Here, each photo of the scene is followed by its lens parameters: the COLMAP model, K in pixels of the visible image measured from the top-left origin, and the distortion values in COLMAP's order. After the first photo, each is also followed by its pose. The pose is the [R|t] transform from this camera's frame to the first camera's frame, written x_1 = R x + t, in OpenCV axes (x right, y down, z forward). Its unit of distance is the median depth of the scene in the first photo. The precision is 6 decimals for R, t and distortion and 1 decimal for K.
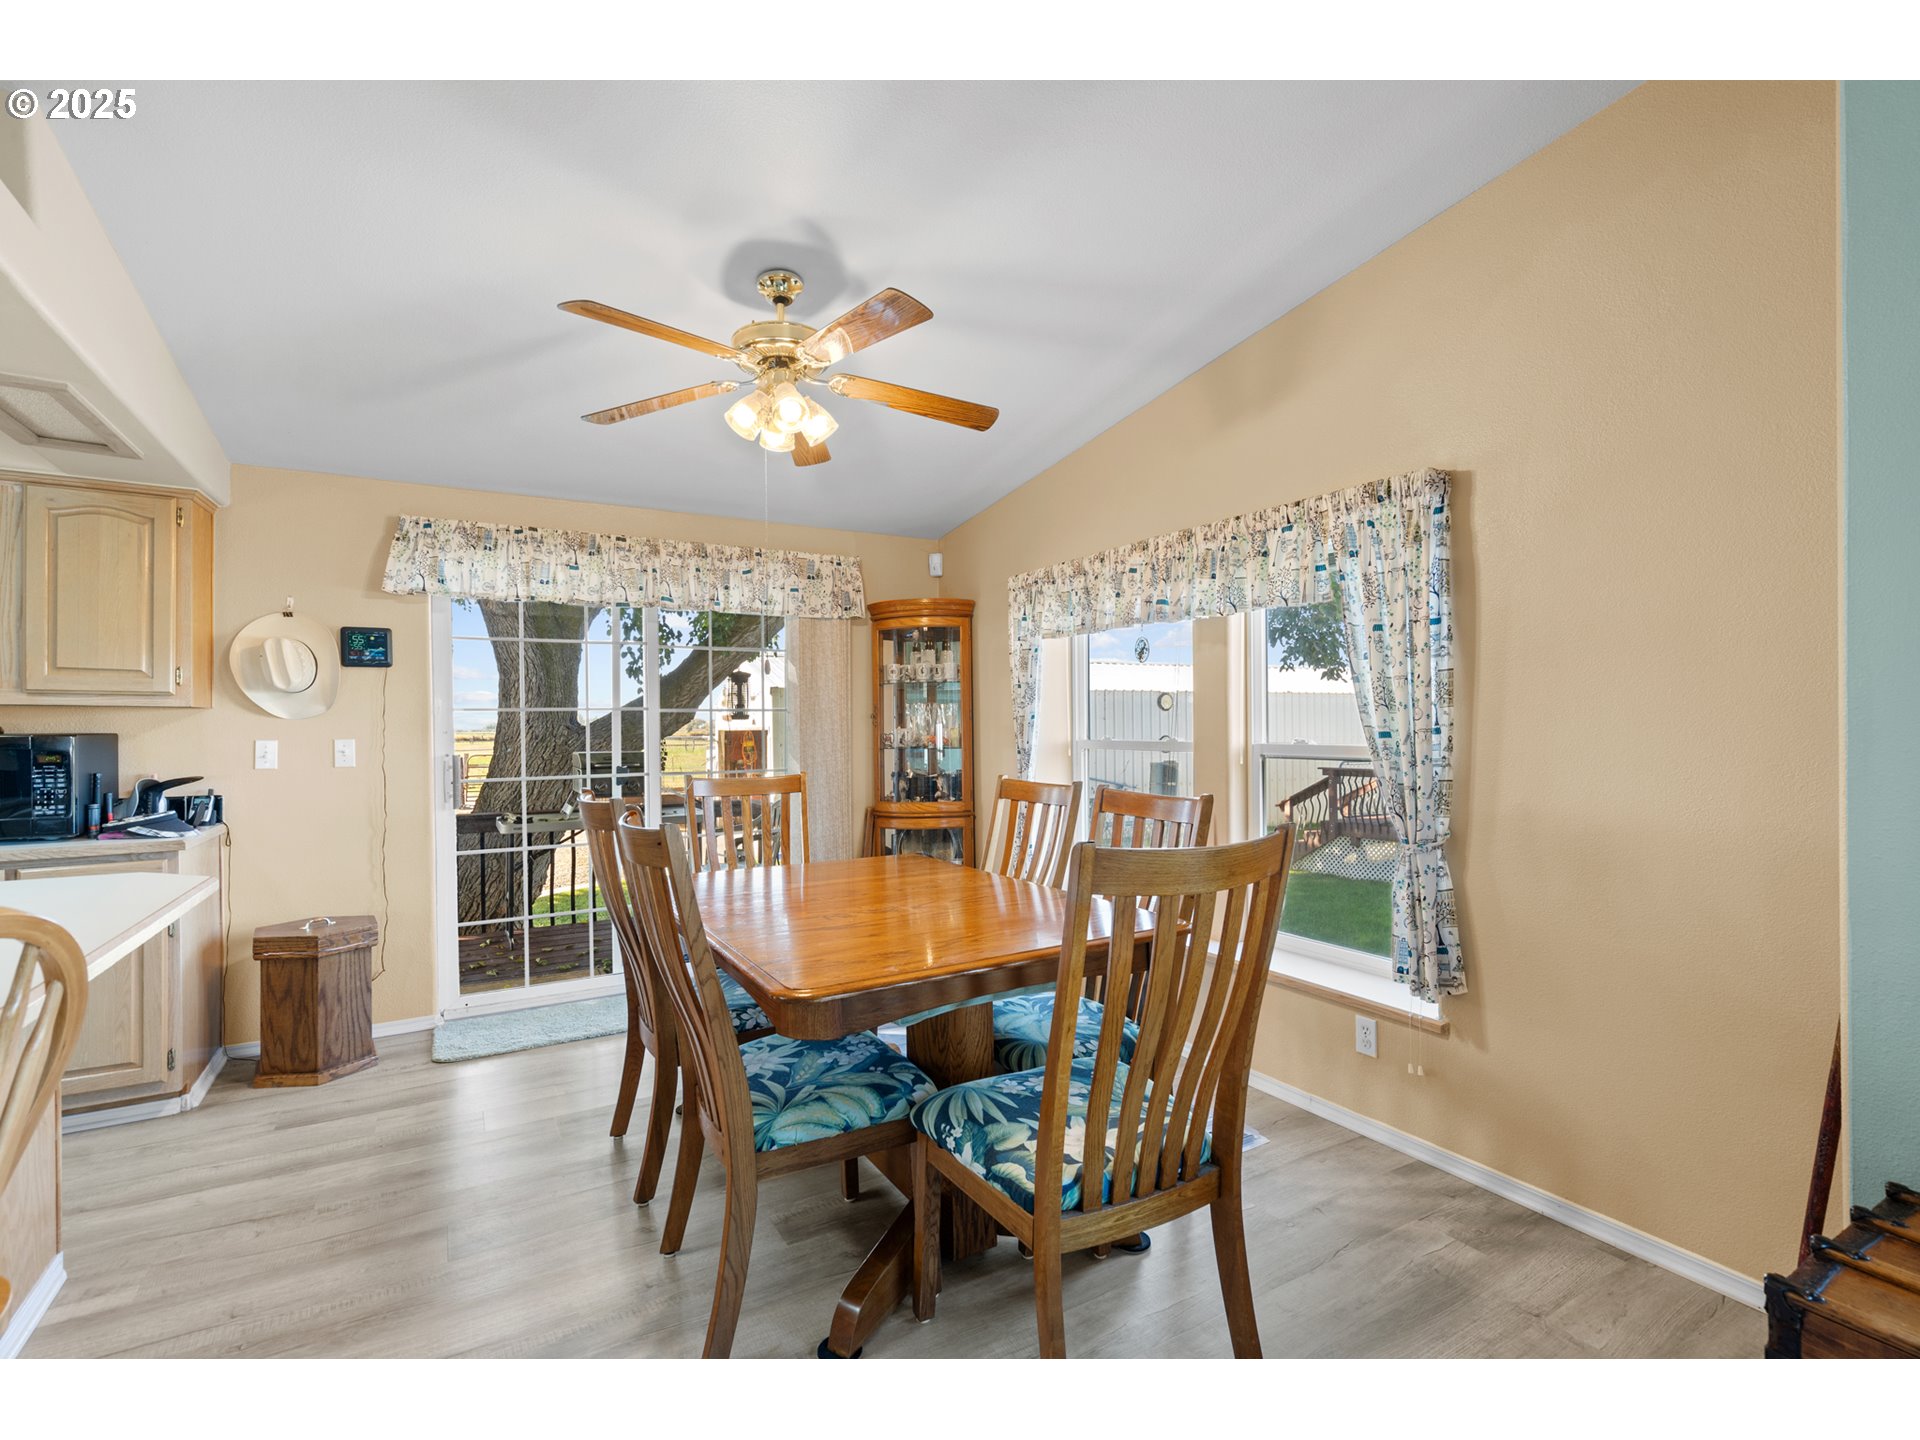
lens RADIAL K [[874.7, 0, 958.2], [0, 874.7, 726.2], [0, 0, 1]] dist [-0.003227, 0.000815]
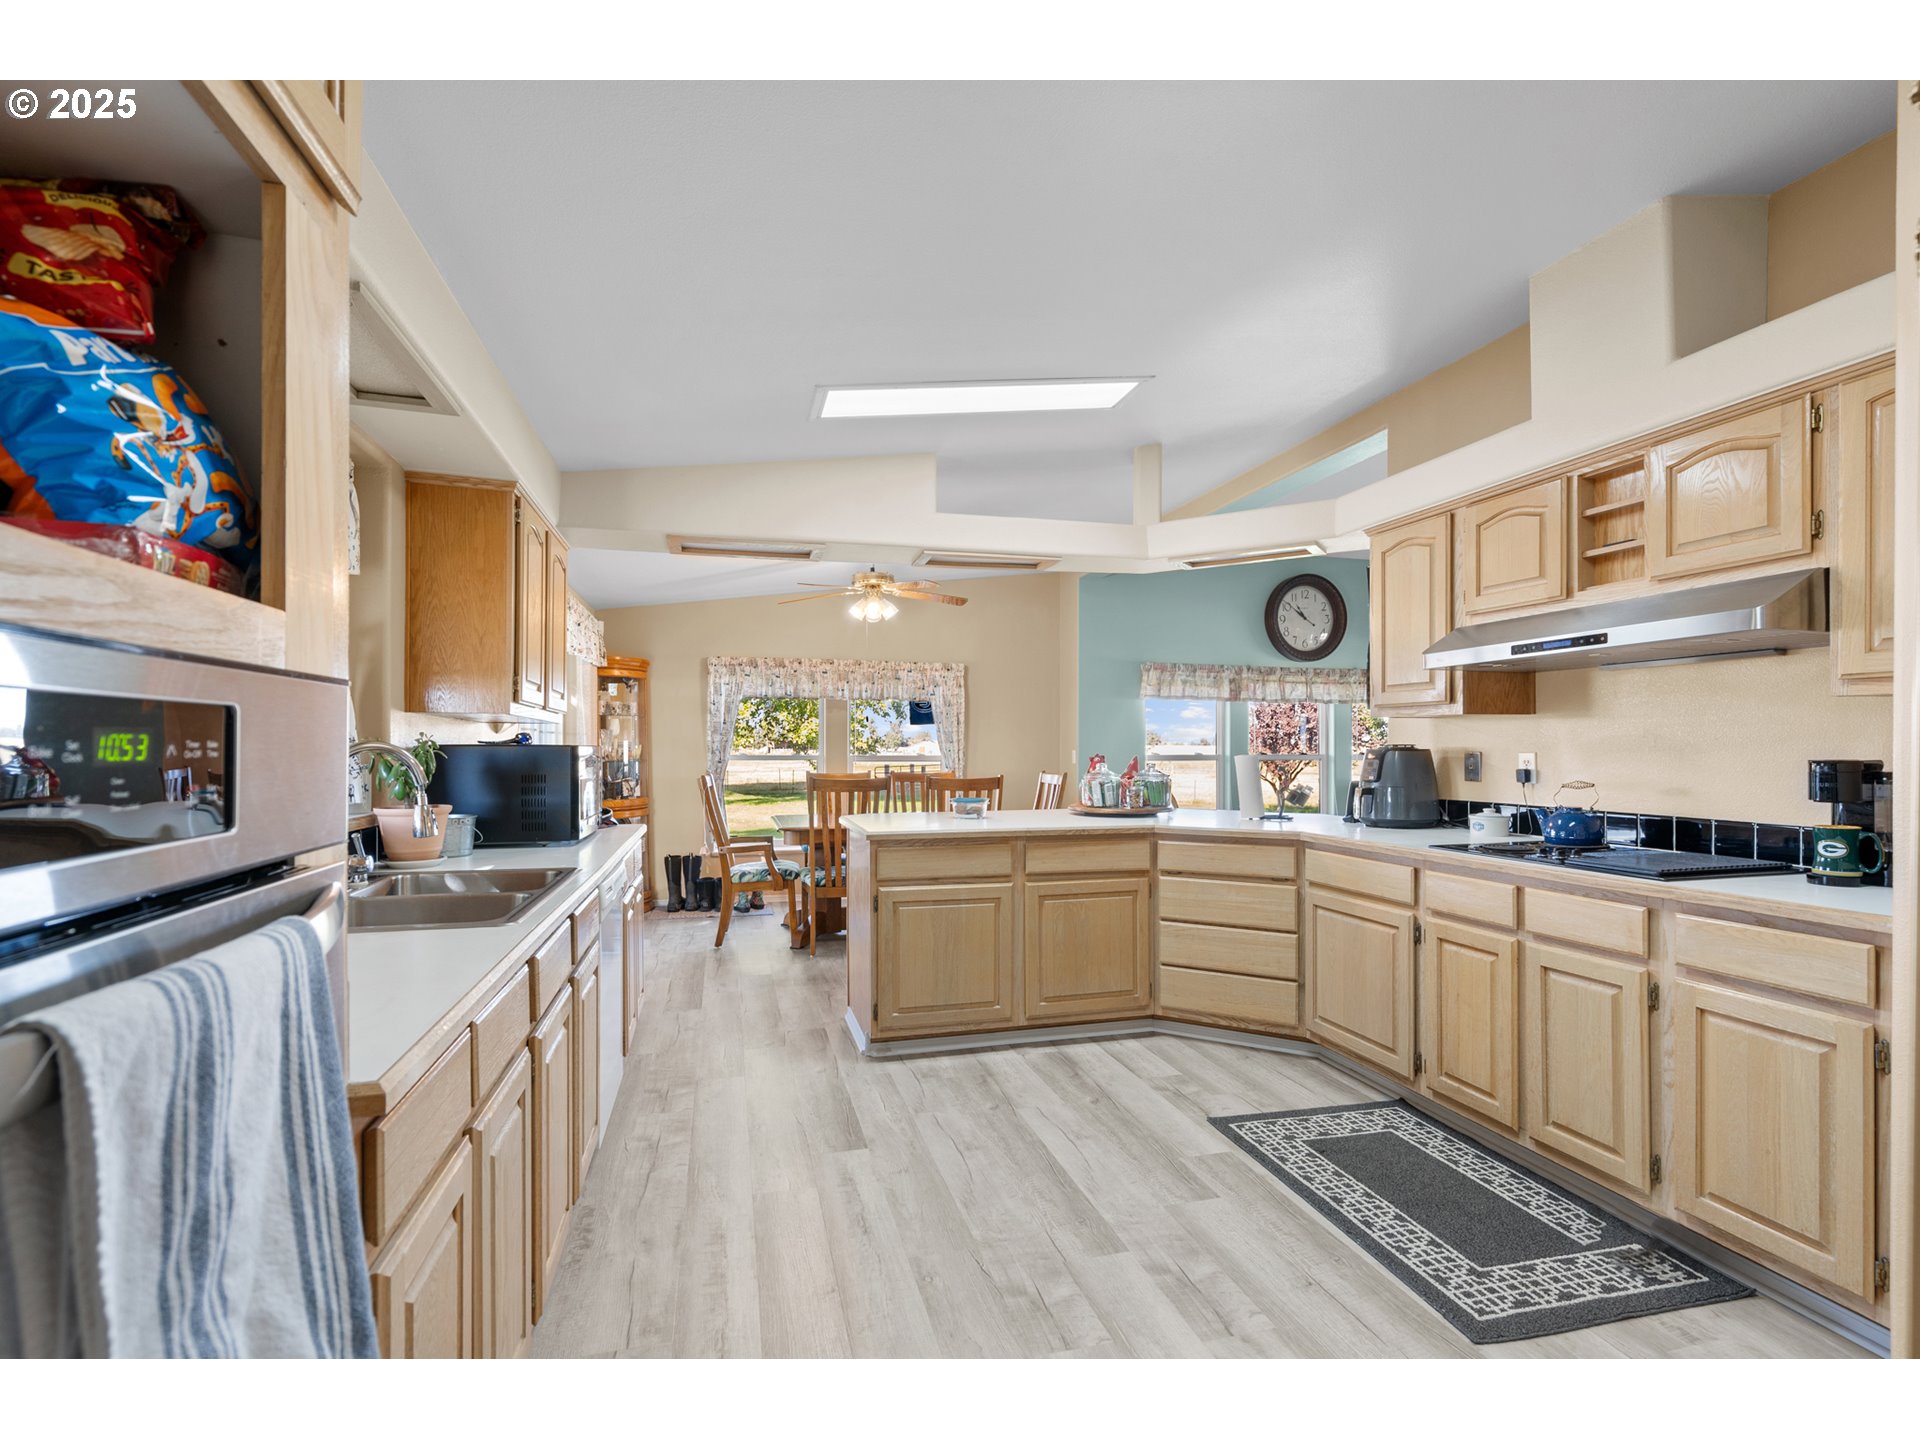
lens RADIAL K [[881.5, 0, 955.3], [0, 881.5, 749.7], [0, 0, 1]] dist [-0.005521, 0.000158]
pose [[0.271586, 0.005854, 0.962396, -1.745955], [-0.001655, 0.999983, -0.005615, 0.017901], [-0.962413, -0.000068, 0.271591, 0.127864]]
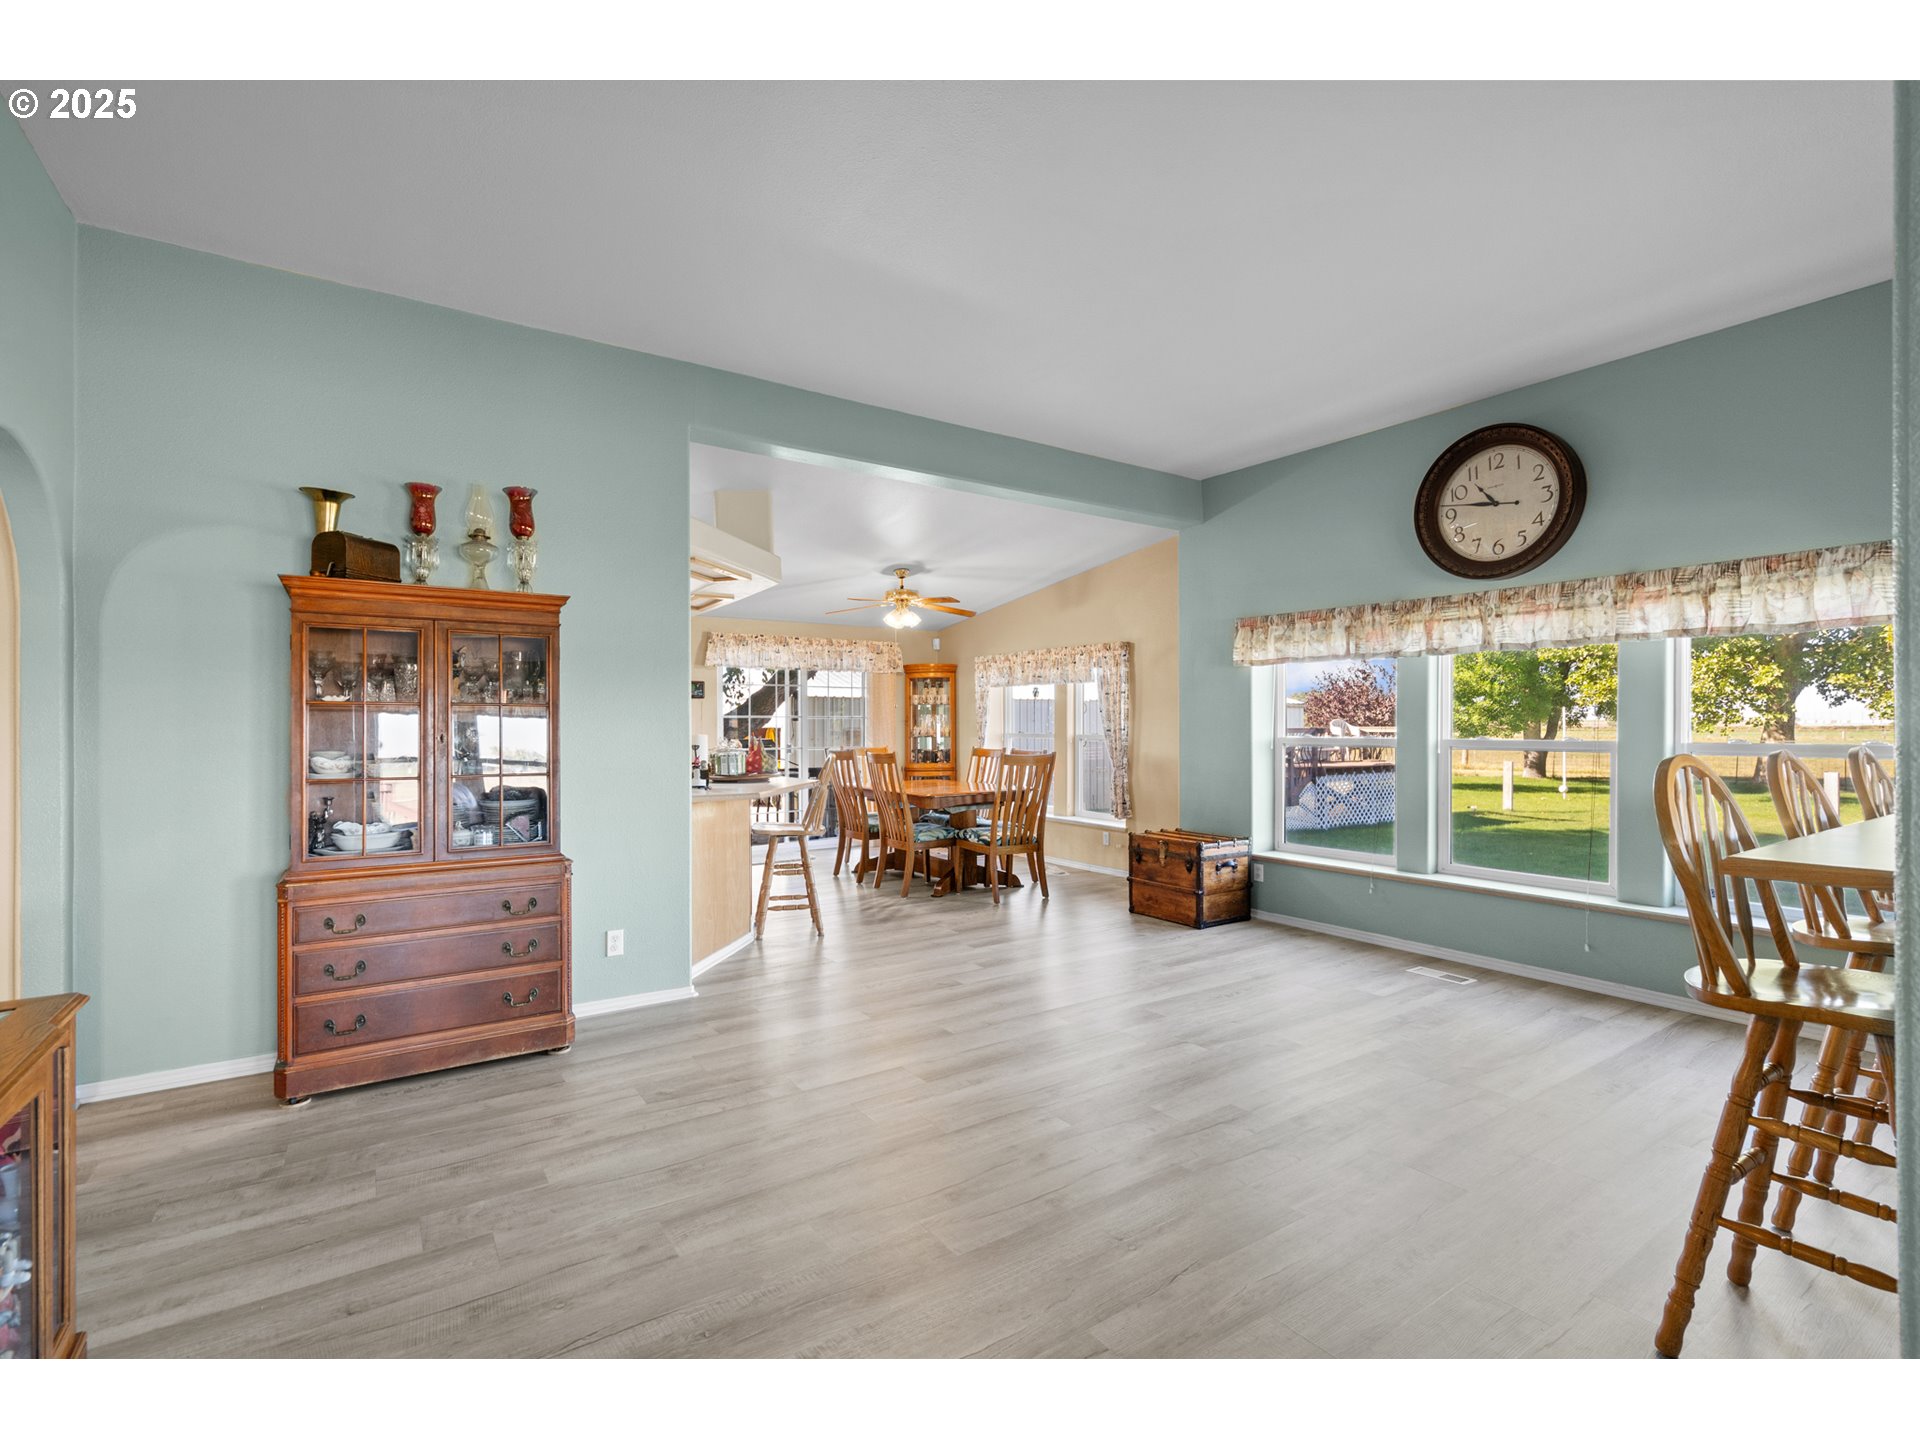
lens RADIAL K [[870.2, 0, 954.9], [0, 870.2, 728.5], [0, 0, 1]] dist [-0.007543, 0.000967]
pose [[0.997916, 0.007912, 0.064038, -0.156103], [-0.008060, 0.999965, 0.002061, 0.000903], [-0.064020, -0.002573, 0.997945, -1.387972]]
